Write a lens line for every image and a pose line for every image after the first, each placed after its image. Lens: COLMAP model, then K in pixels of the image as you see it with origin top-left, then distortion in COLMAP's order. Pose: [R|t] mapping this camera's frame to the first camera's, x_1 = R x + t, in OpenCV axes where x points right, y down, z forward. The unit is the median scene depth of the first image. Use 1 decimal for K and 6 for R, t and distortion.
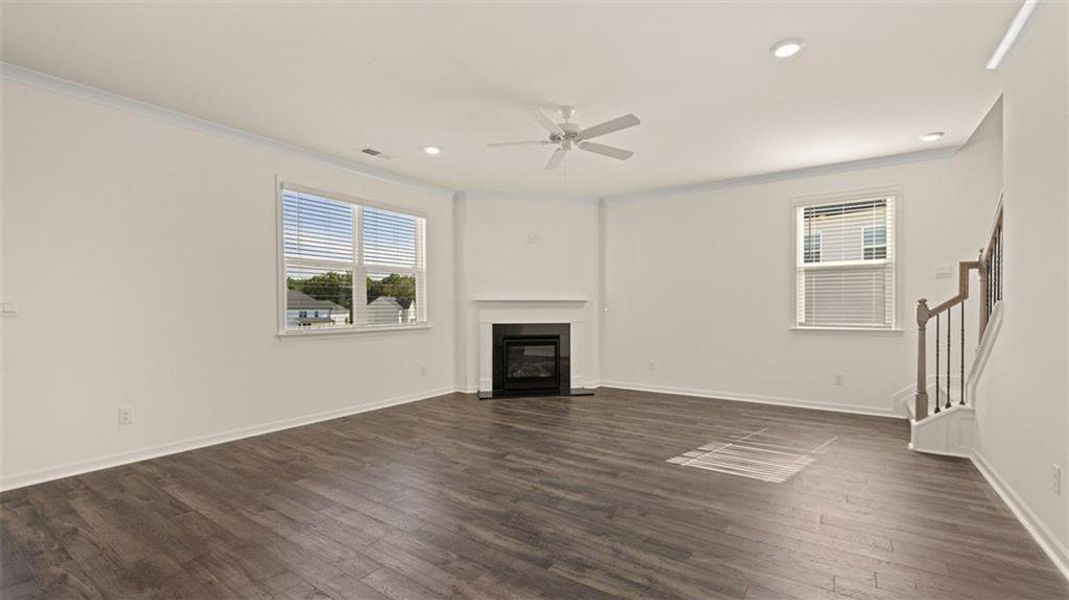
lens RADIAL K [[452.5, 0, 534.3], [0, 452.5, 310.1], [0, 0, 1]] dist [-0.002854, 0.000722]
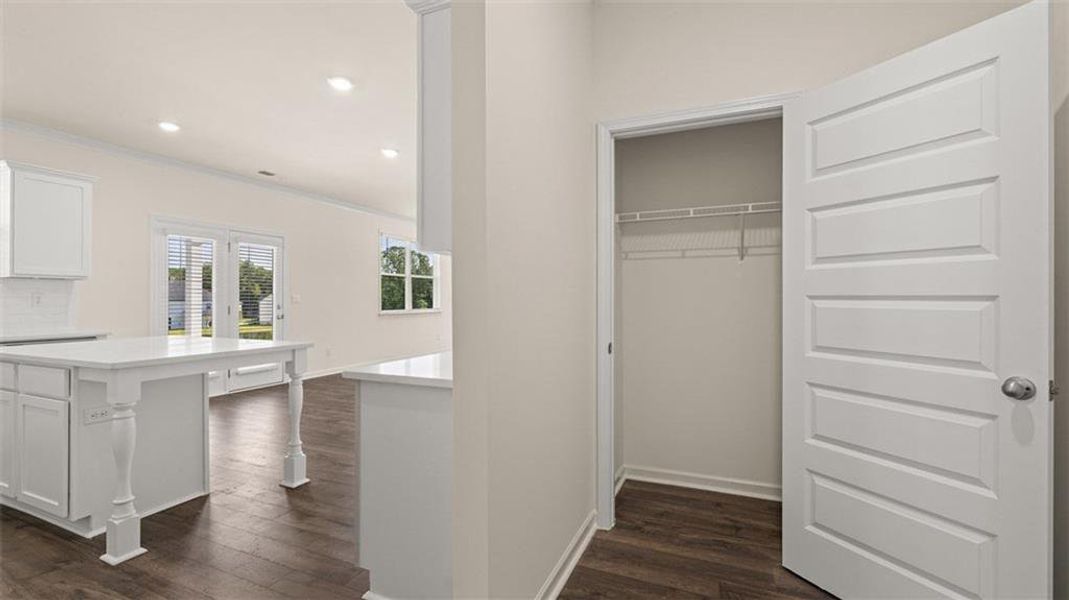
lens RADIAL K [[452.5, 0, 532.0], [0, 452.5, 297.8], [0, 0, 1]] dist [-0.002854, 0.000722]
pose [[0.980484, 0.005504, 0.196523, -0.254454], [-0.003995, 0.999959, -0.008076, -0.000198], [-0.196559, 0.007134, 0.980466, -0.779672]]
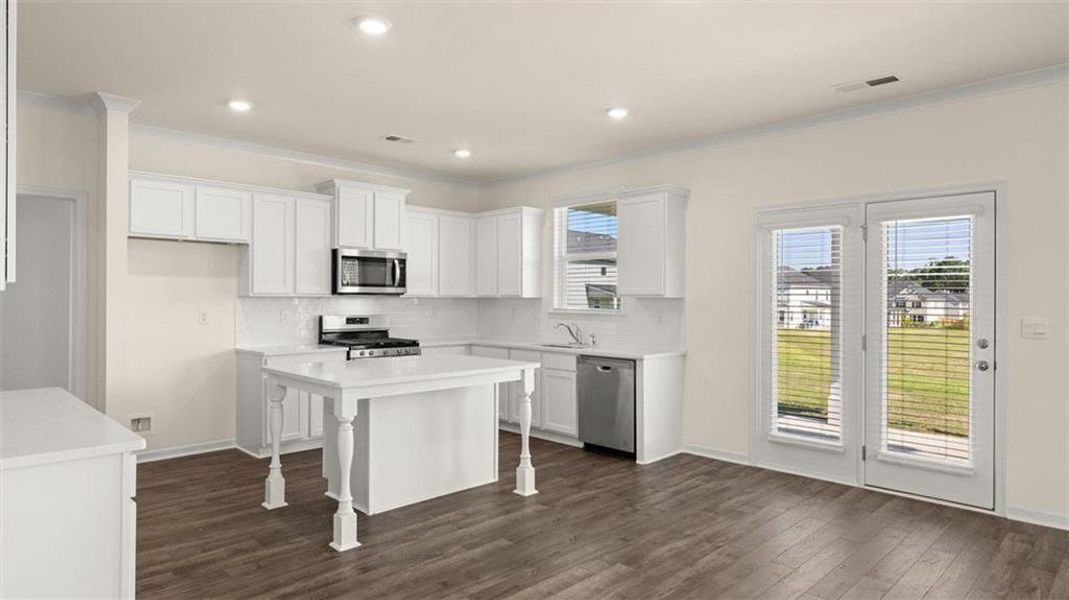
lens RADIAL K [[626.8, 0, 530.7], [0, 626.8, 295.0], [0, 0, 1]] dist [-0.002468, -0.002114]
pose [[-0.184171, -0.004074, -0.982886, 0.166956], [-0.008568, 0.999960, -0.002539, -0.035117], [0.982857, 0.007953, -0.184198, 0.112022]]
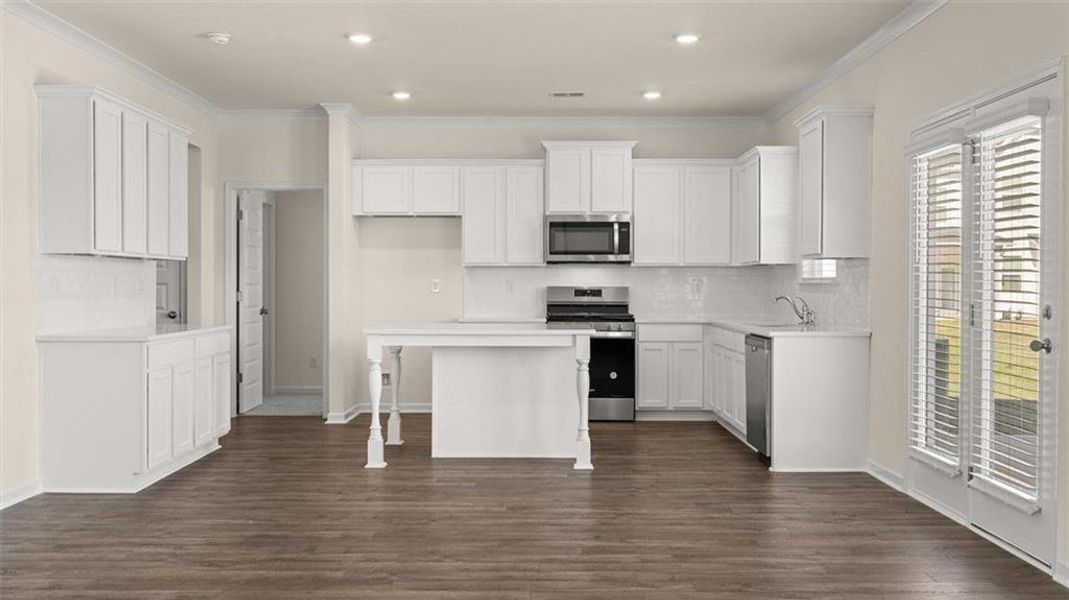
lens RADIAL K [[976.0, 0, 507.3], [0, 976.0, 305.4], [0, 0, 1]] dist [0.001009, 0.000000]
pose [[-0.837227, 0.014228, -0.546670, 0.092697], [0.000208, 0.999670, 0.025699, -0.008097], [0.546855, 0.021402, -0.836954, 0.899749]]
